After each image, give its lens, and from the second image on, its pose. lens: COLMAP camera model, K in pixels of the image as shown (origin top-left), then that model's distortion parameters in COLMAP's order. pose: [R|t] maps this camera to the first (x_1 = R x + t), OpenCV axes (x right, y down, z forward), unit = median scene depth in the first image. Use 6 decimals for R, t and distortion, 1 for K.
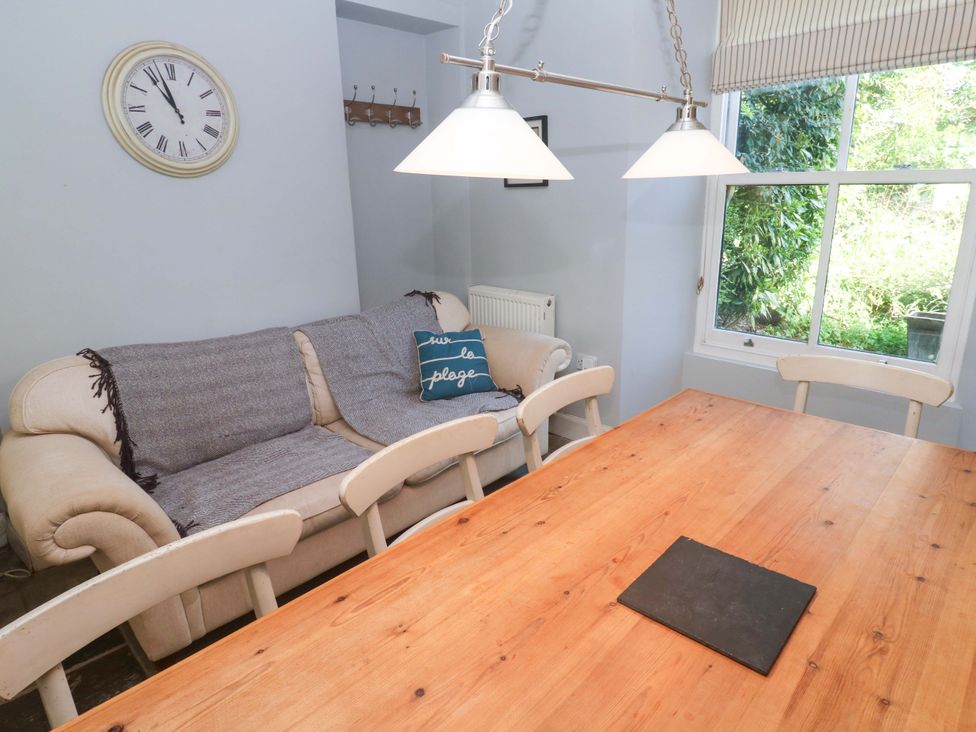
lens RADIAL K [[600.3, 0, 488.6], [0, 600.3, 352.7], [0, 0, 1]] dist [0.000594, -0.000941]
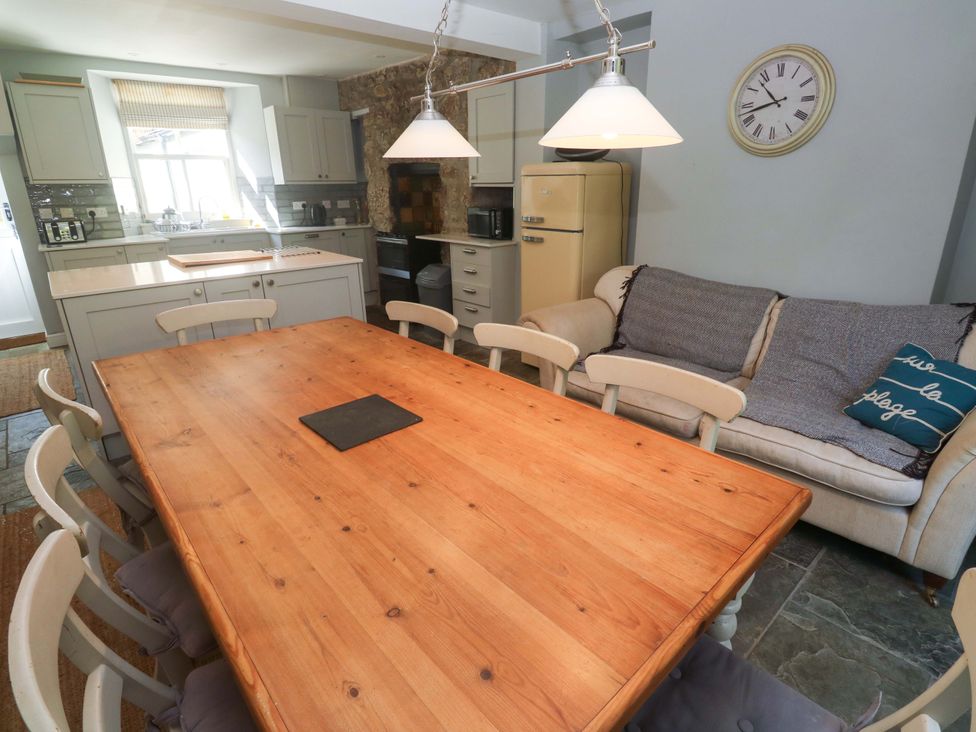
lens RADIAL K [[506.9, 0, 499.0], [0, 506.9, 355.2], [0, 0, 1]] dist [0.002856, -0.013775]
pose [[-0.073057, 0.336119, -0.938982, 0.687223], [-0.255886, 0.903664, 0.343385, -0.139189], [0.963943, 0.265358, 0.019989, 0.558919]]
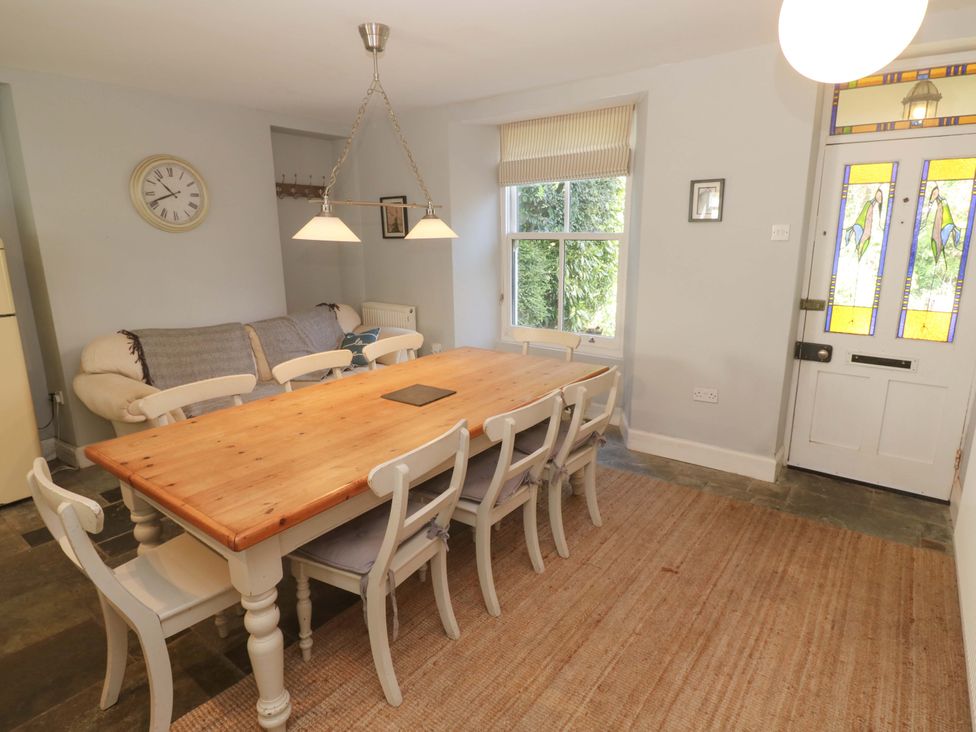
lens RADIAL K [[570.4, 0, 501.8], [0, 570.4, 355.2], [0, 0, 1]] dist [-0.003201, -0.001449]
pose [[0.990706, -0.017729, 0.134863, 0.176525], [0.025363, 0.998159, -0.055101, 0.163856], [-0.133638, 0.058009, 0.989331, -0.689836]]
